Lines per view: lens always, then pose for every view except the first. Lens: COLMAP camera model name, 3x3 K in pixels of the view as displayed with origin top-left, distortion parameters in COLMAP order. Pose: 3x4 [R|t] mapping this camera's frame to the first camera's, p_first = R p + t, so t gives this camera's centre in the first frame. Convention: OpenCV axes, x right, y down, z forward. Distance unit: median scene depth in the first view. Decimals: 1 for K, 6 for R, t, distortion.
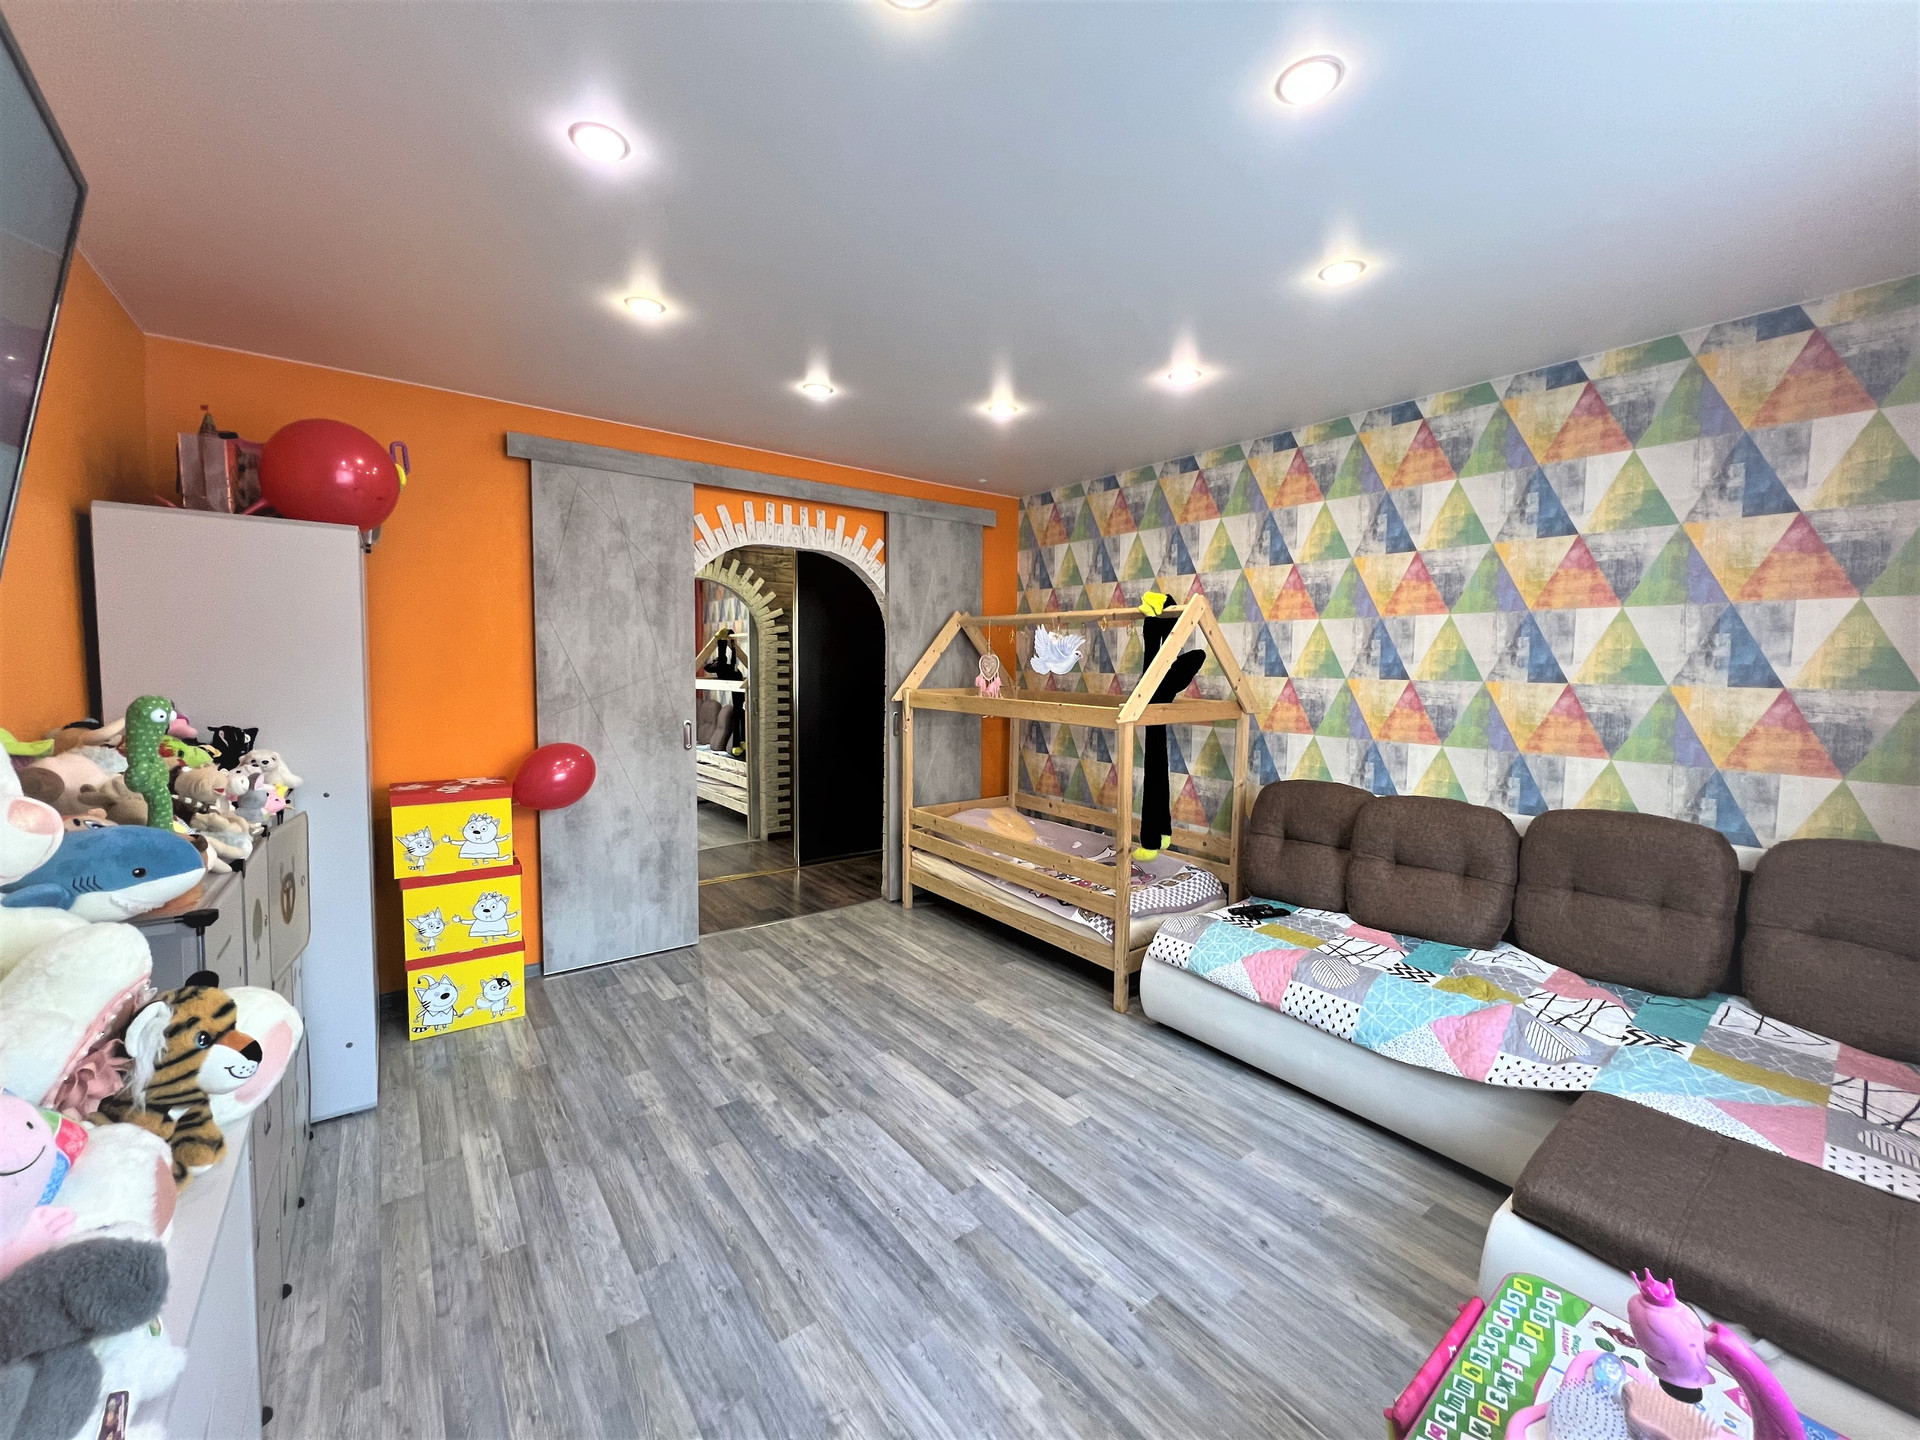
lens RADIAL K [[767.5, 0, 958.1], [0, 767.5, 717.9], [0, 0, 1]] dist [-0.001793, 0.000153]
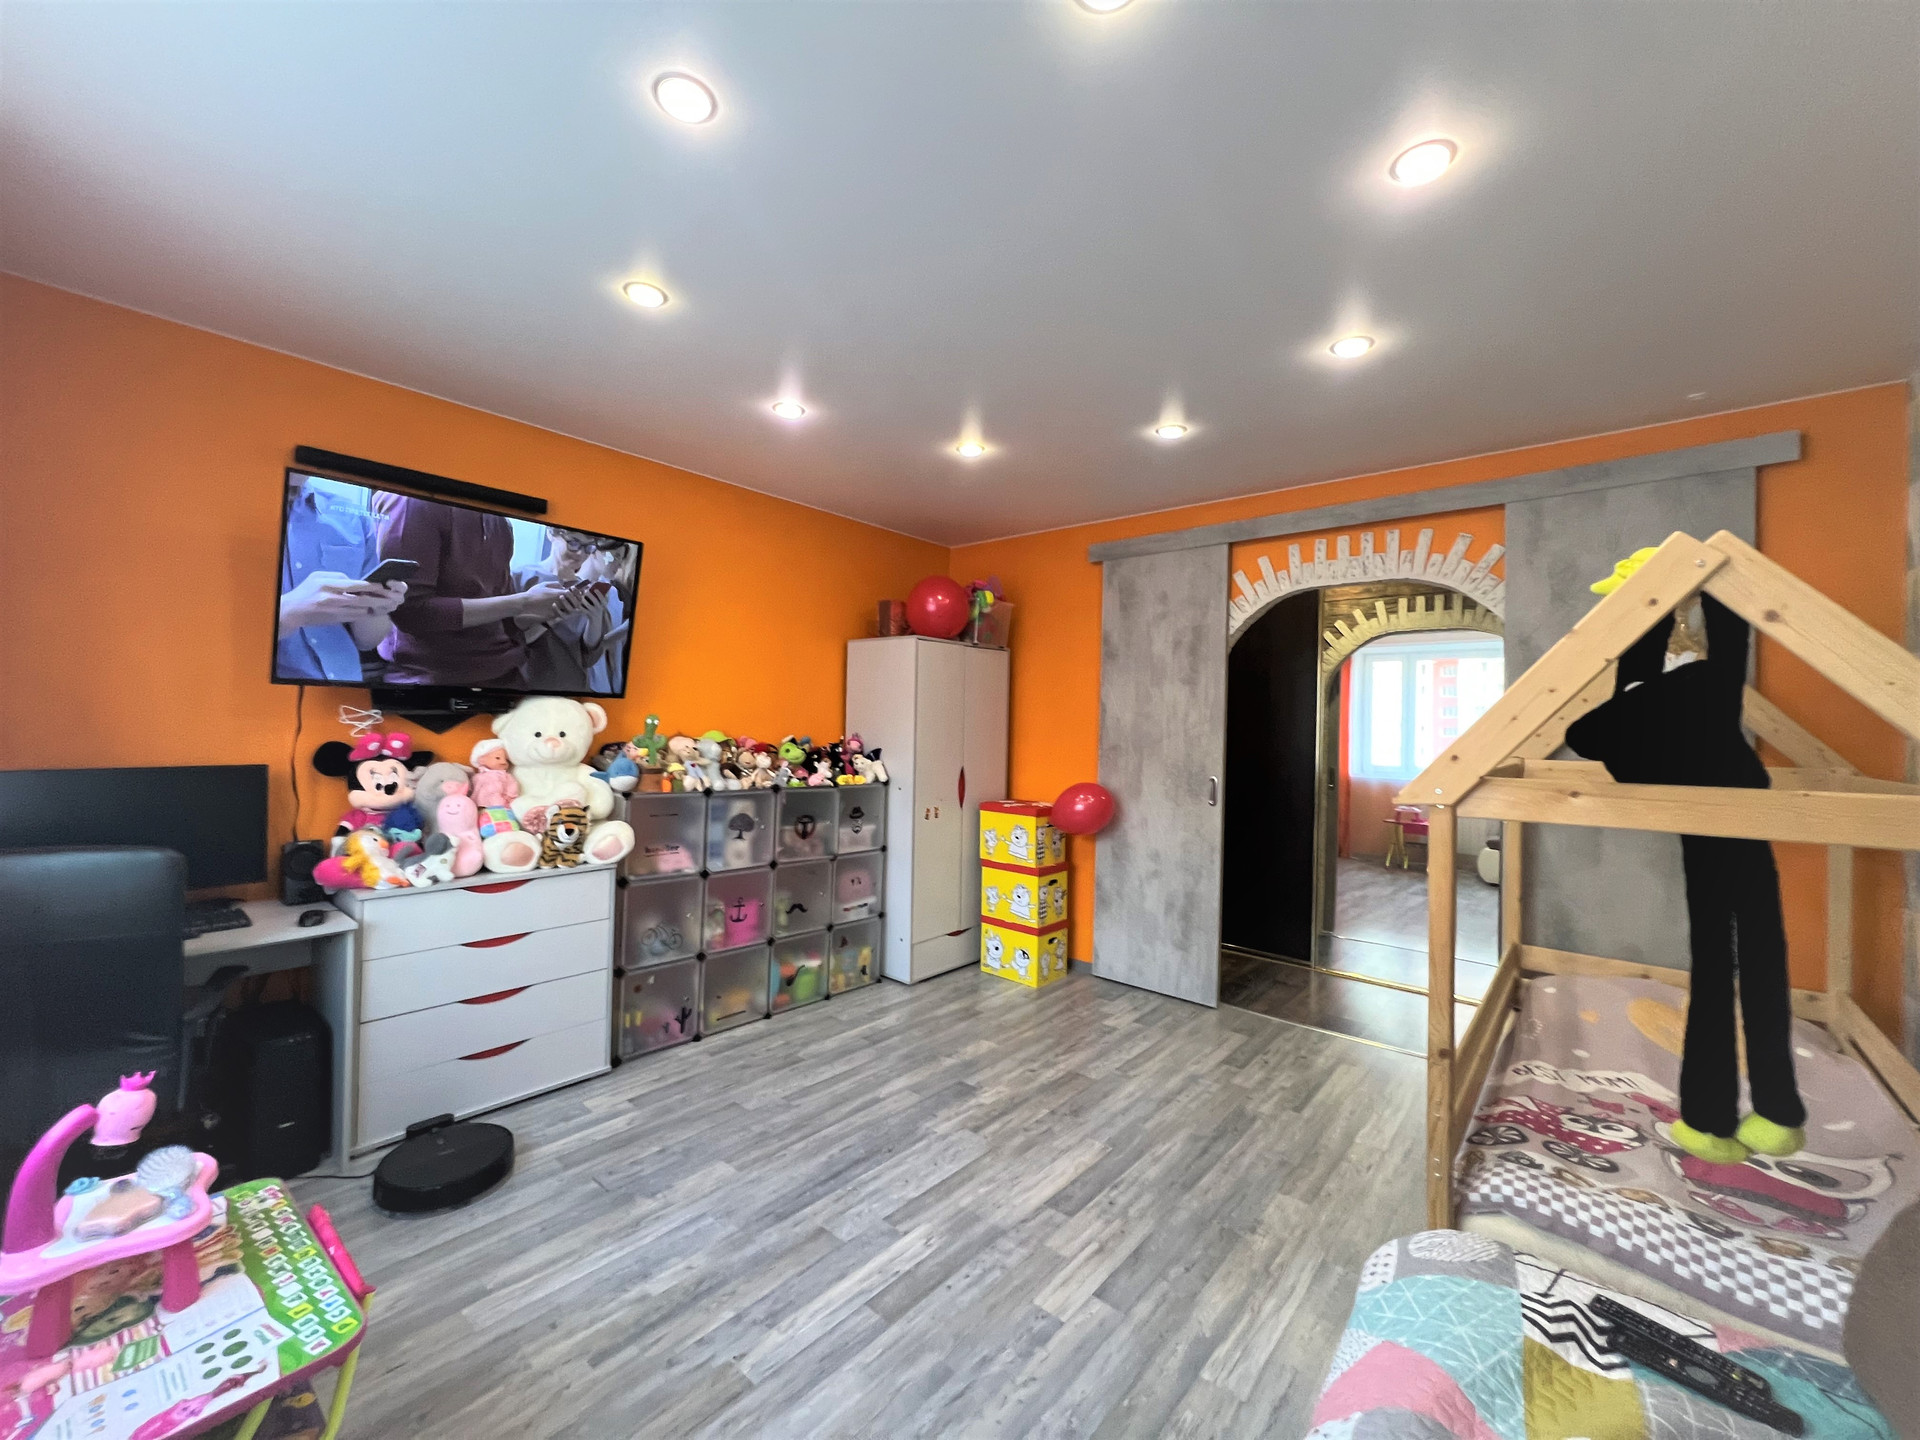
lens RADIAL K [[767.5, 0, 951.3], [0, 767.5, 716.3], [0, 0, 1]] dist [-0.001793, 0.000153]
pose [[0.200549, -0.020472, -0.979470, 0.718406], [-0.092092, 0.994961, -0.039652, -0.004638], [0.975346, 0.098153, 0.197653, 0.582630]]
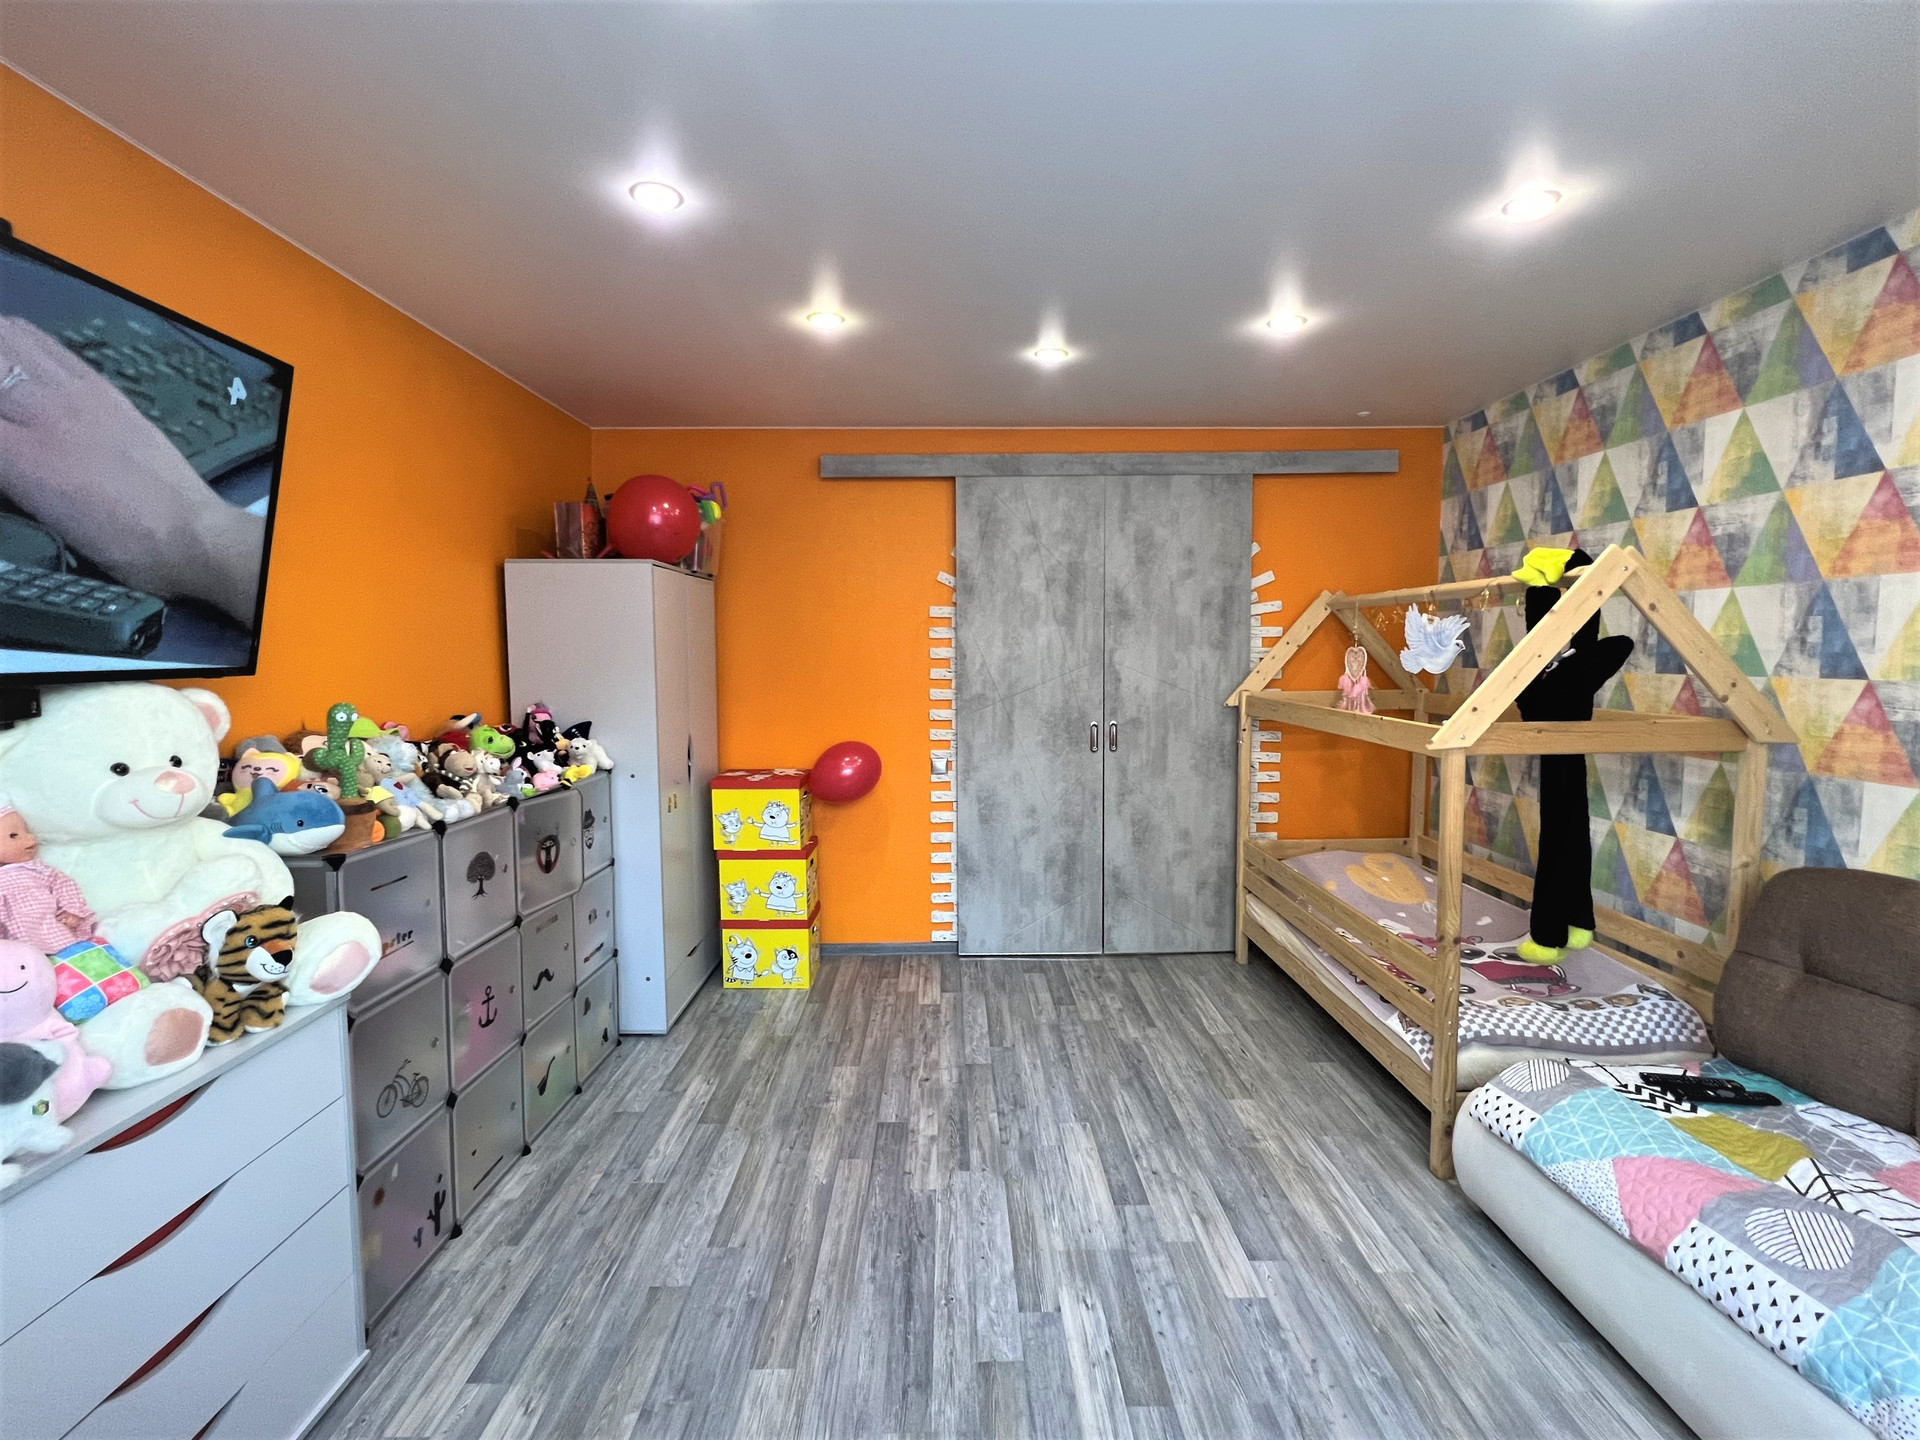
lens RADIAL K [[846.1, 0, 954.5], [0, 846.1, 719.7], [0, 0, 1]] dist [-0.002825, -0.002139]
pose [[0.801279, 0.029494, -0.597563, 0.327237], [-0.026097, 0.999557, 0.014342, -0.019690], [0.597721, 0.004102, 0.801693, 0.159550]]
